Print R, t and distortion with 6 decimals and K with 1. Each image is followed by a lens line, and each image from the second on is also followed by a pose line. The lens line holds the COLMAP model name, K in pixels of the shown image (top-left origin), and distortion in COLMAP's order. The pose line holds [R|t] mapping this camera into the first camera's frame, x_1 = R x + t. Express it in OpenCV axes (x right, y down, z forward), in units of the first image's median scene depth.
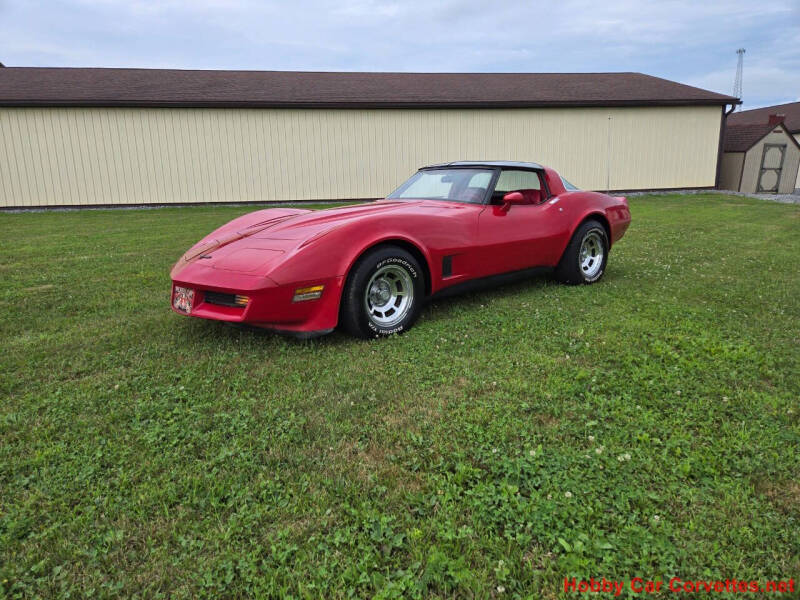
lens RADIAL K [[527.9, 0, 401.5], [0, 527.9, 293.7], [0, 0, 1]] dist [0.068505, -0.042929]
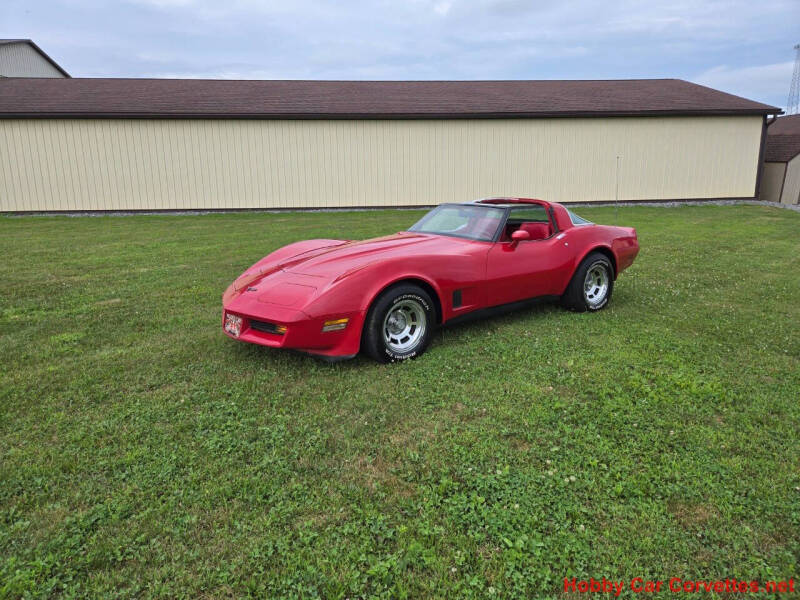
lens RADIAL K [[527.9, 0, 397.6], [0, 527.9, 286.0], [0, 0, 1]] dist [0.068505, -0.042929]
pose [[0.997228, 0.020333, -0.071575, 0.047574], [-0.021267, 0.999698, -0.012313, -0.076795], [0.071303, 0.013801, 0.997359, -0.183593]]
